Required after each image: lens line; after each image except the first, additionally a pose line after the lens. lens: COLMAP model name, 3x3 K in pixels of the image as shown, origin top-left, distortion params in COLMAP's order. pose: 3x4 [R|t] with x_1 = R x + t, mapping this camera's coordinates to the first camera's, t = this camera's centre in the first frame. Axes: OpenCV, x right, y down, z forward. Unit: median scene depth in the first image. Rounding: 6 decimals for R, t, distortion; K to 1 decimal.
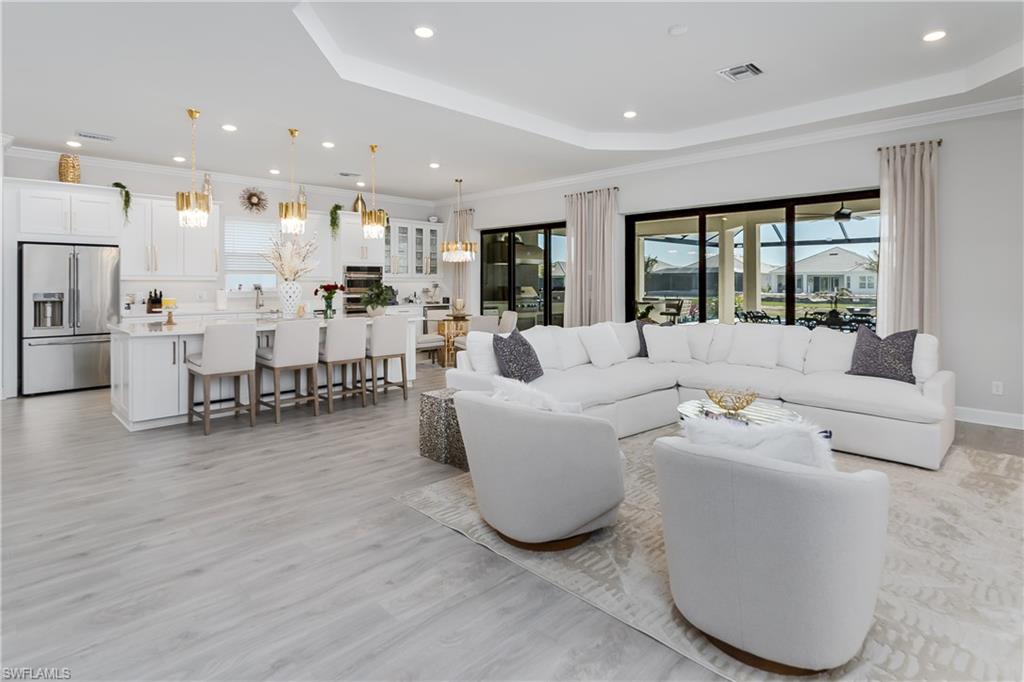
lens RADIAL K [[521.3, 0, 548.3], [0, 521.3, 287.2], [0, 0, 1]] dist [0.003527, 0.000605]
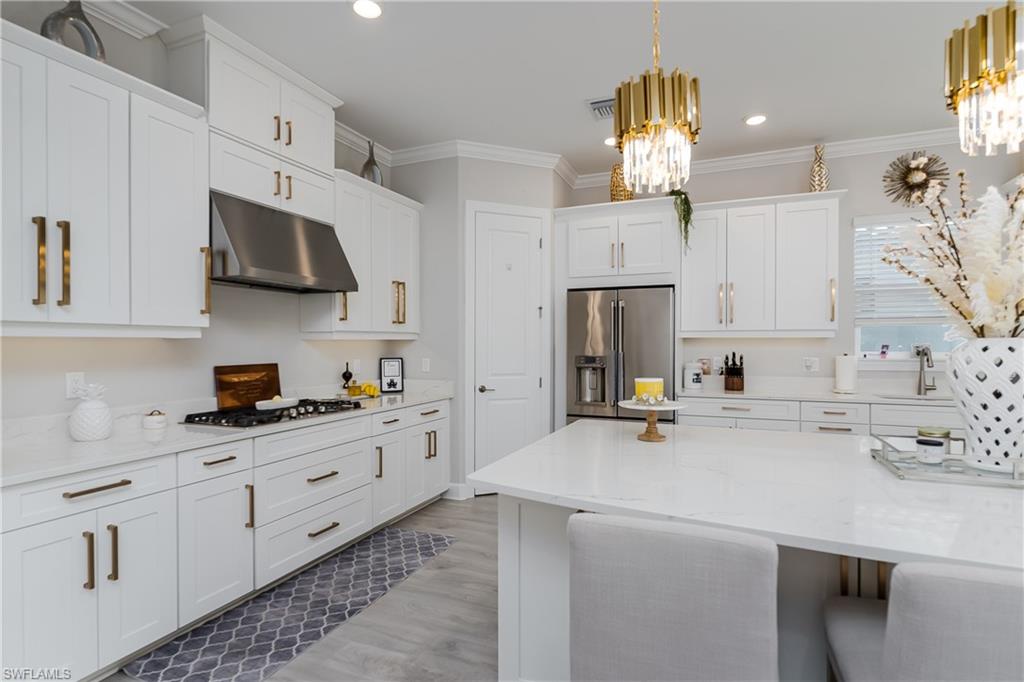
lens RADIAL K [[508.0, 0, 512.0], [0, 508.0, 341.0], [0, 0, 1]] dist [0.000499, 0.000046]
pose [[0.333336, 0.000000, -0.942808, -0.252614], [-0.008337, 0.999961, -0.002947, -0.005564], [0.942771, 0.008843, 0.333323, 0.515159]]
